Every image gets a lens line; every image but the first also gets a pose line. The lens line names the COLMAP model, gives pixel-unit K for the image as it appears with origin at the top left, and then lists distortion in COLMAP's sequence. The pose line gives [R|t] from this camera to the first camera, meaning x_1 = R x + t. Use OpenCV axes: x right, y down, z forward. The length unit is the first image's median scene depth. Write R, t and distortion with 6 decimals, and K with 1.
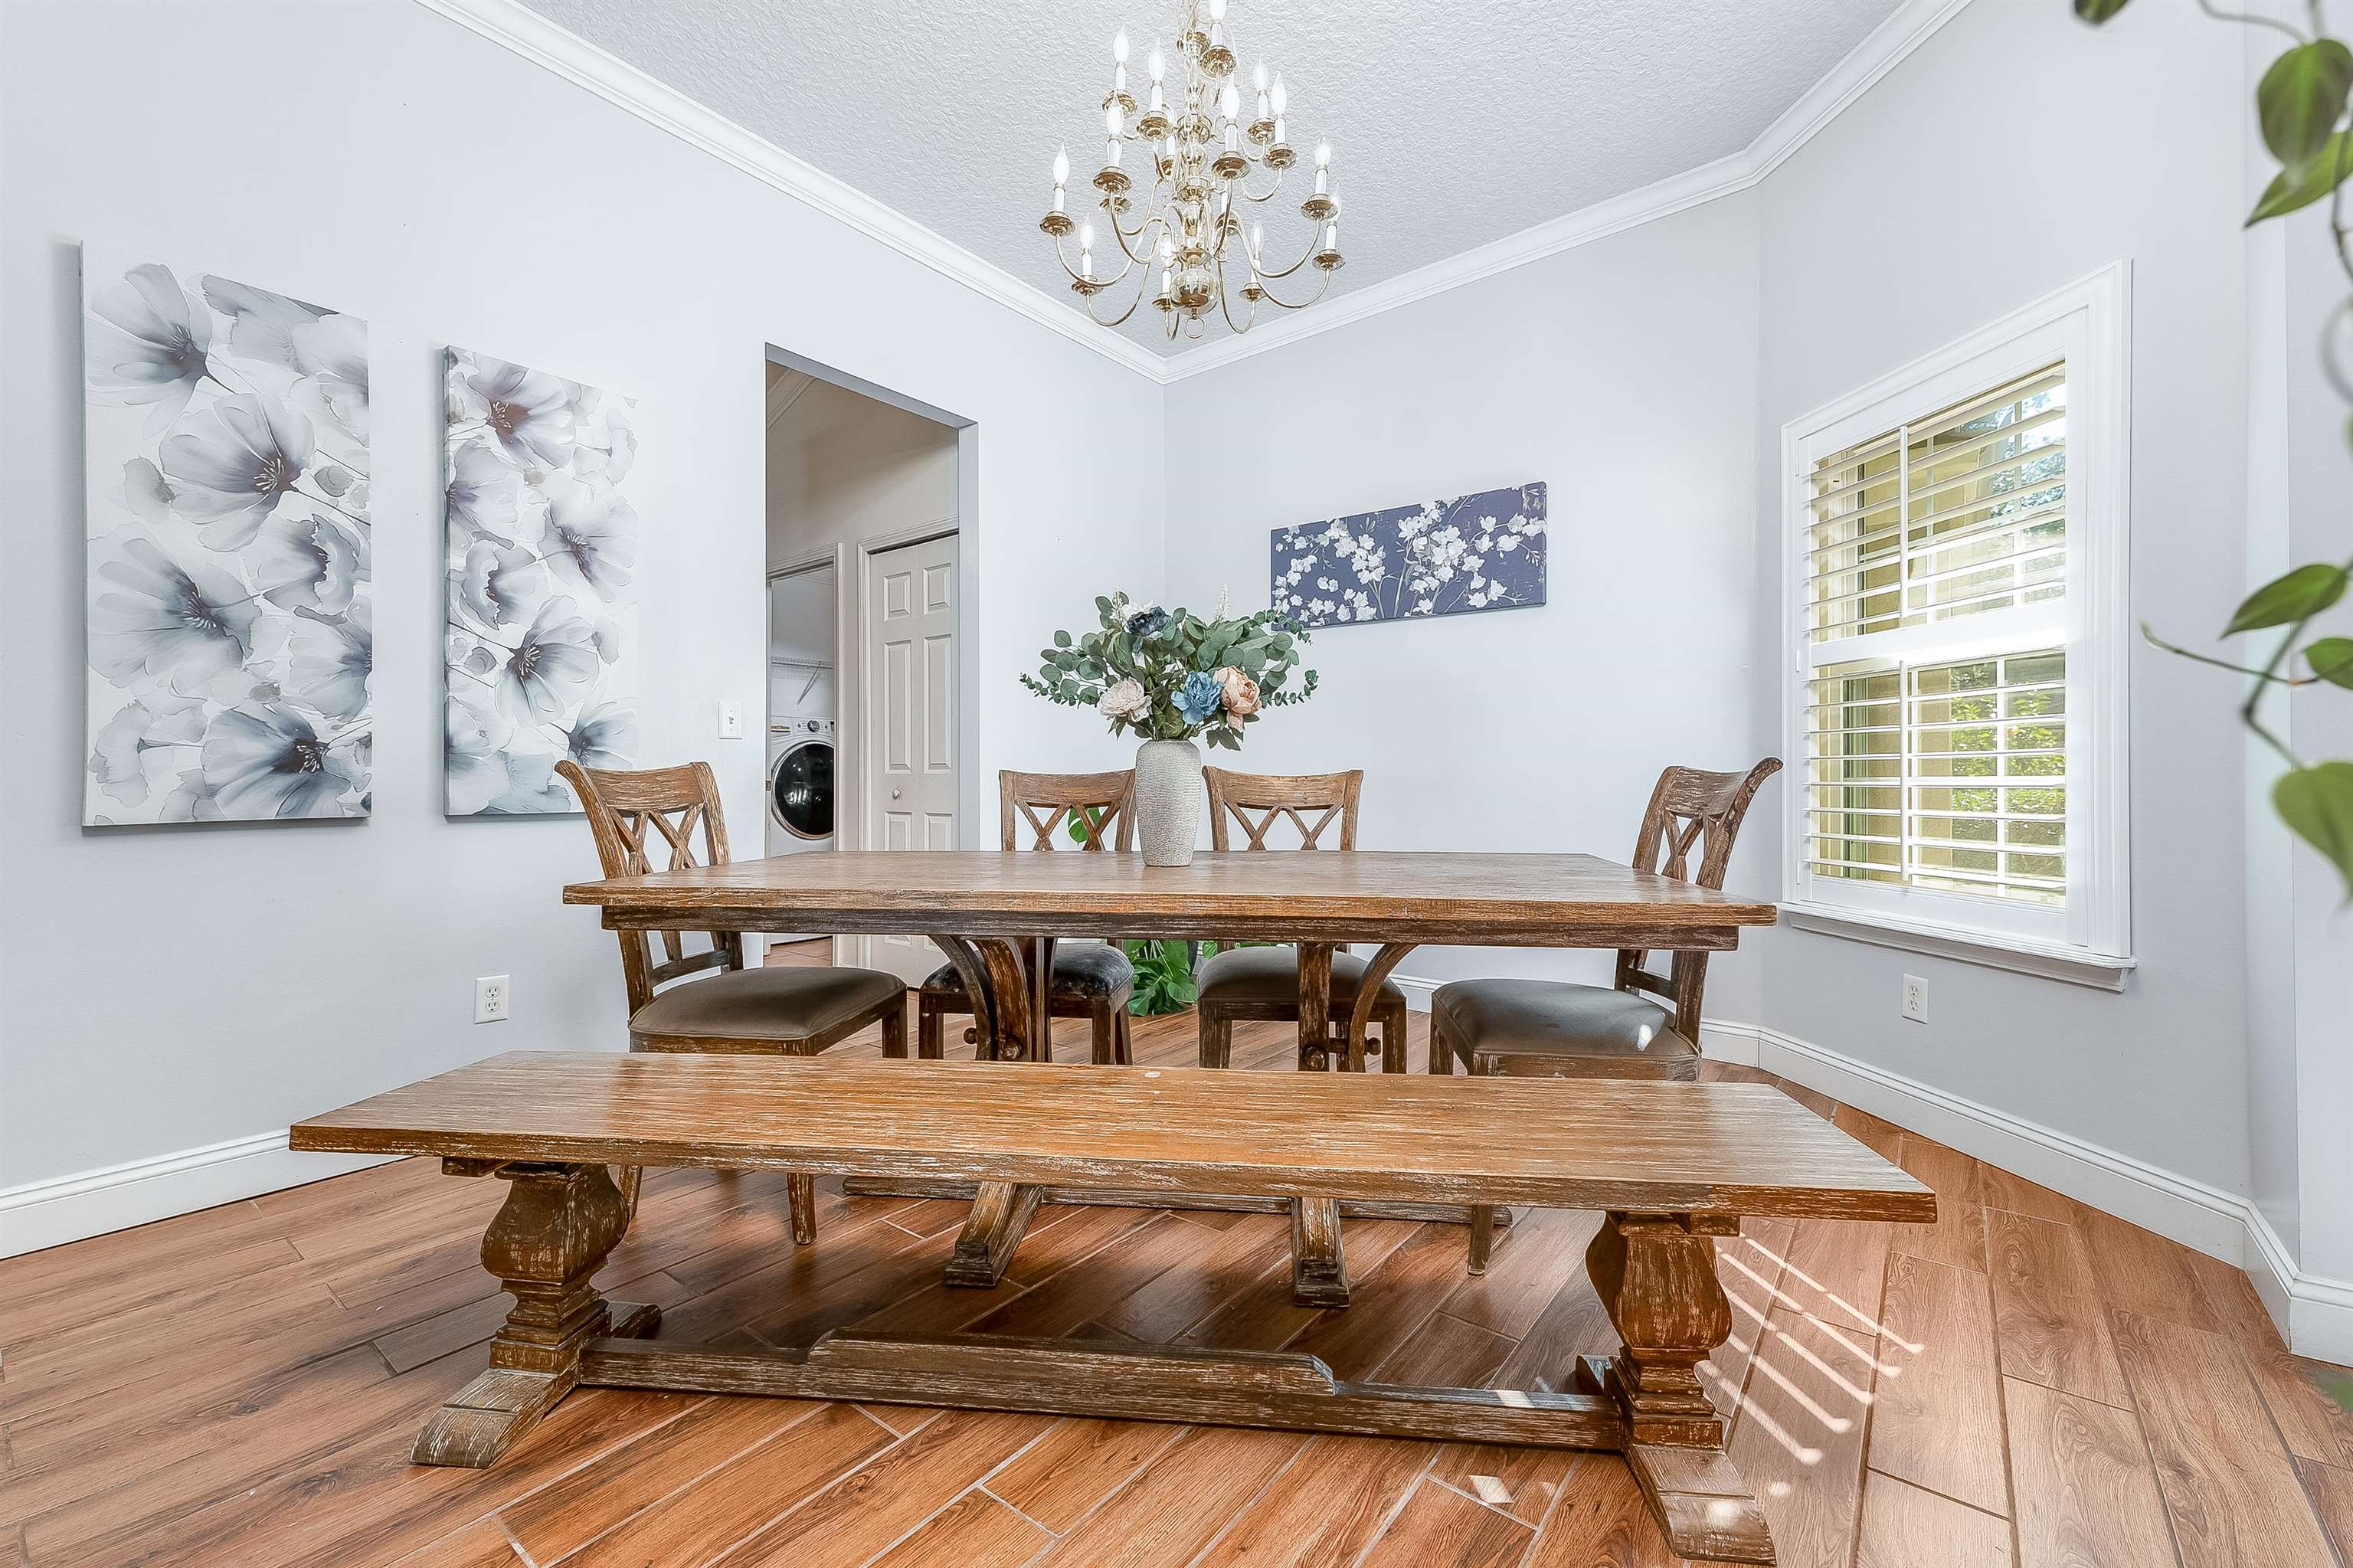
lens RADIAL K [[983.0, 0, 1172.3], [0, 983.0, 768.8], [0, 0, 1]] dist [0.035212, -0.000049]
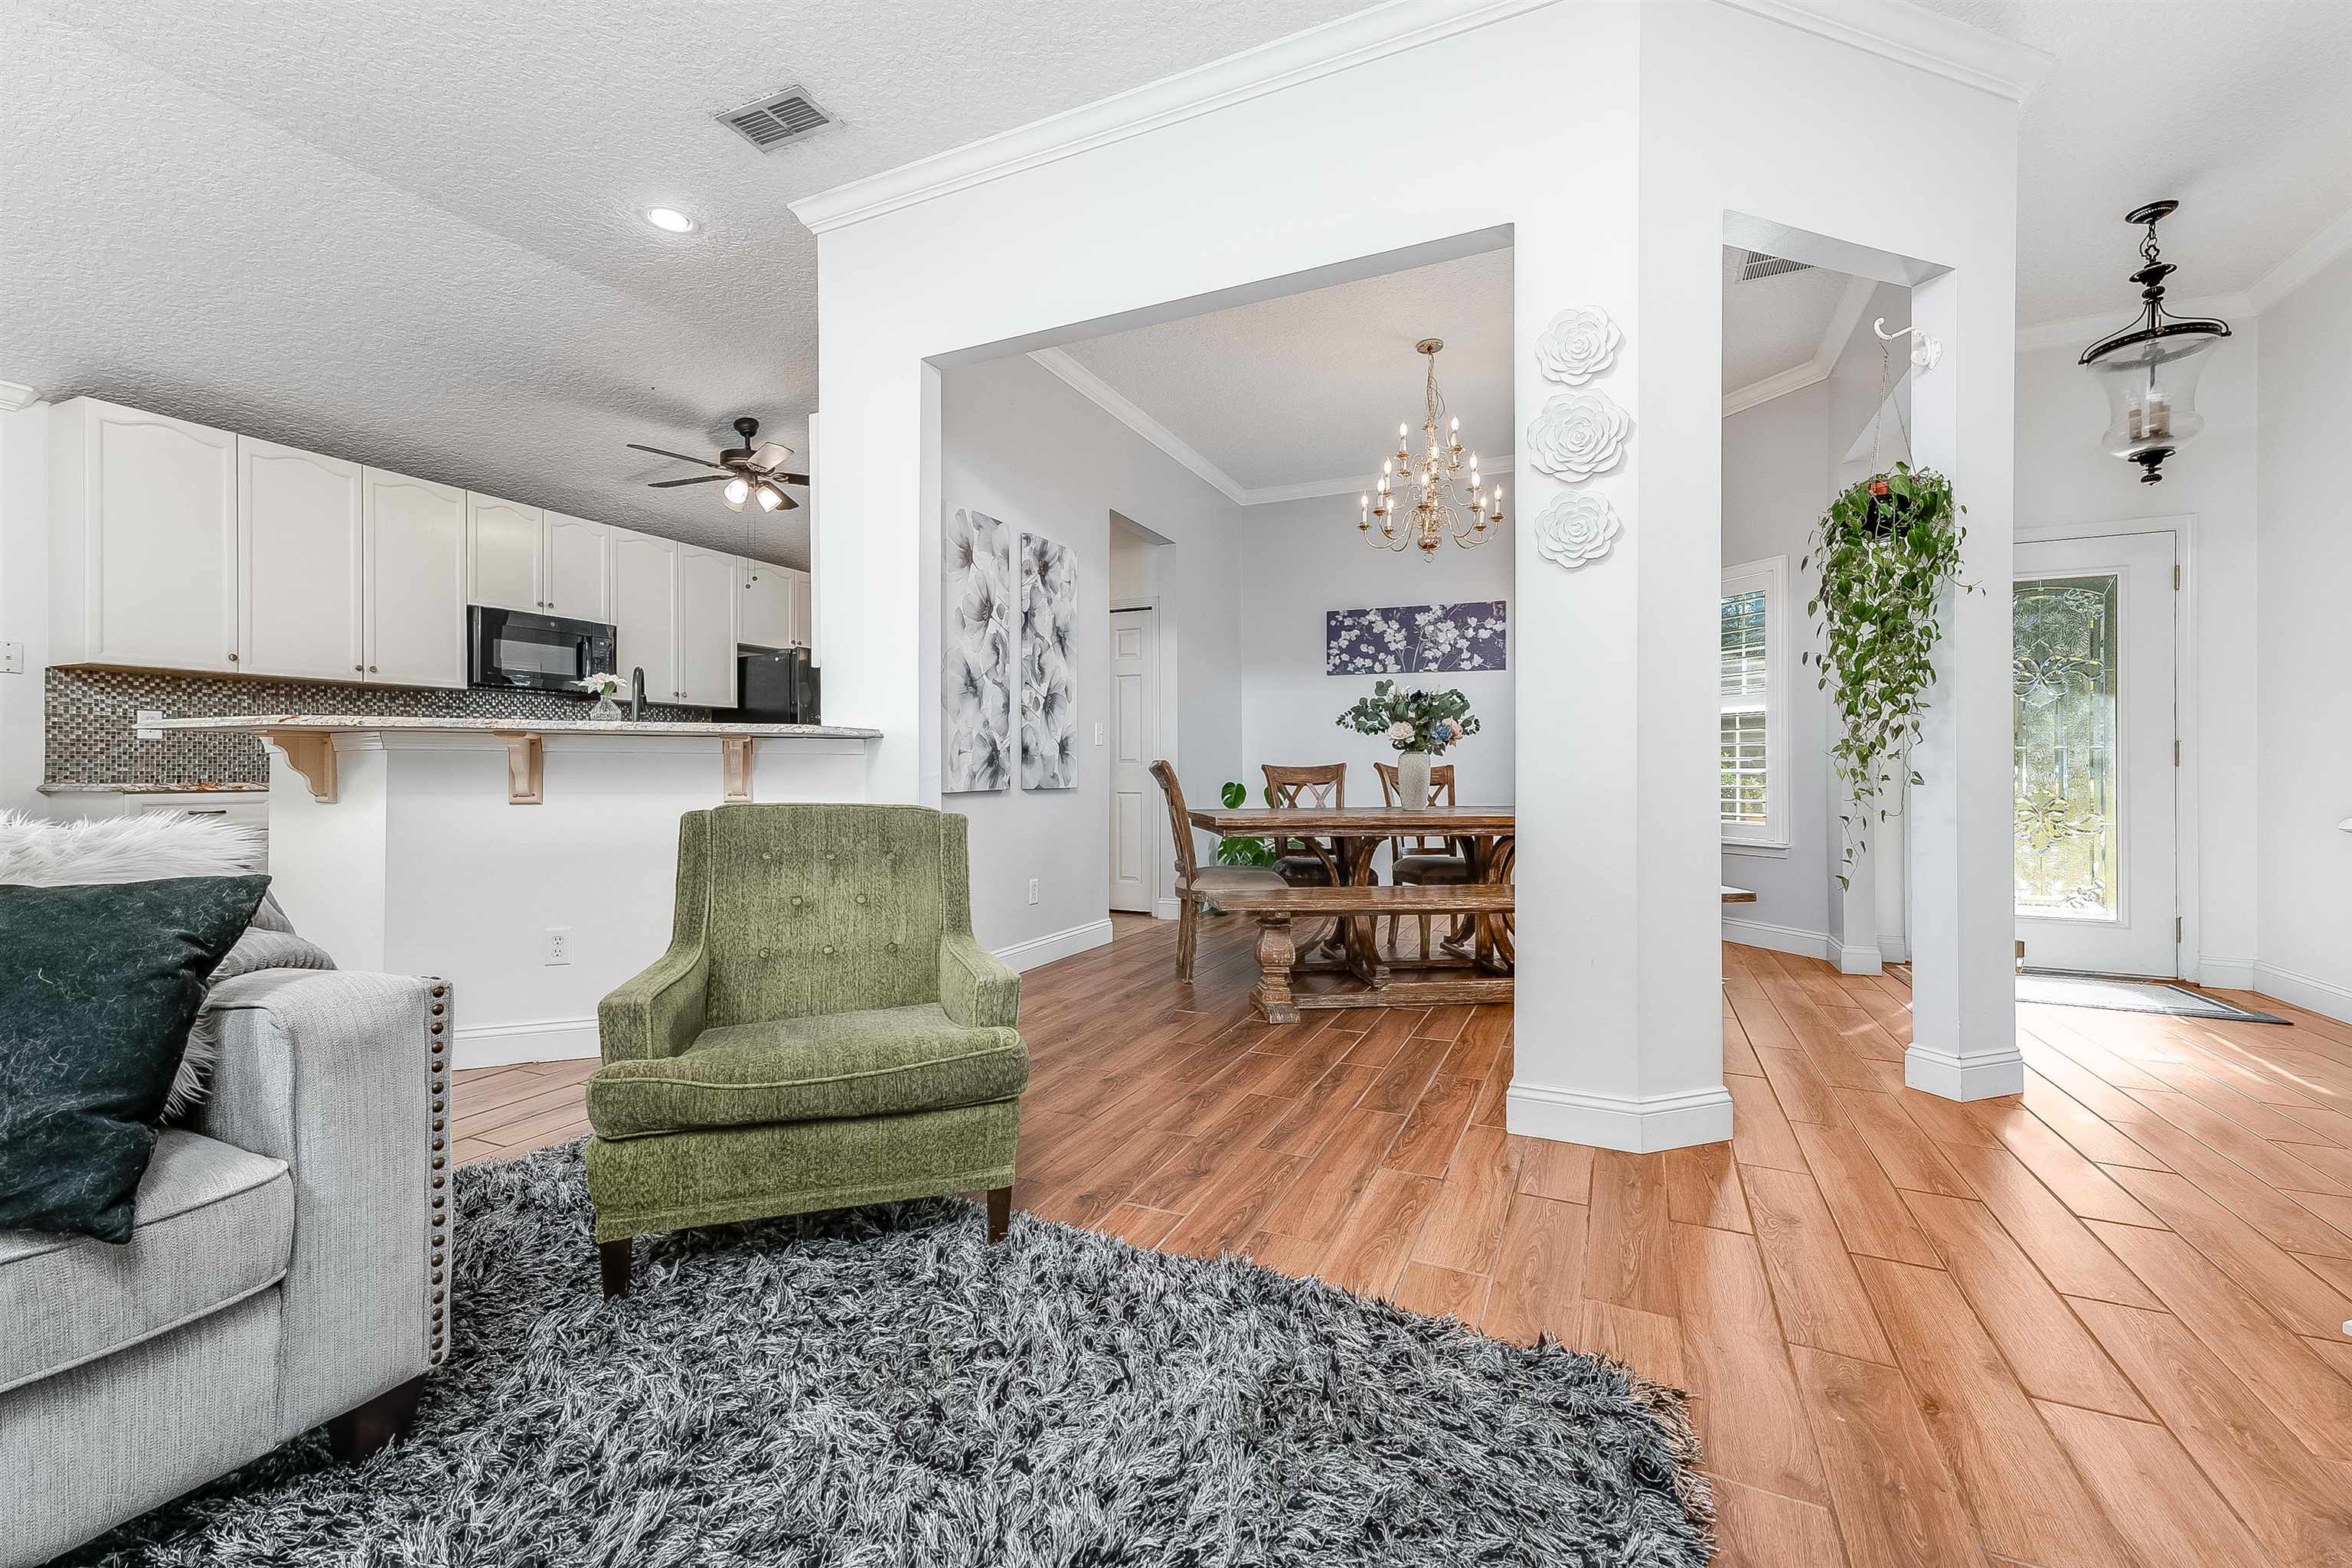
lens RADIAL K [[982.5, 0, 1171.8], [0, 982.5, 768.8], [0, 0, 1]] dist [0.035212, -0.000049]
pose [[0.969827, 0.001117, 0.243791, -0.785053], [-0.003582, 0.999947, 0.009671, -0.007765], [-0.243767, -0.010253, 0.969780, -0.700003]]
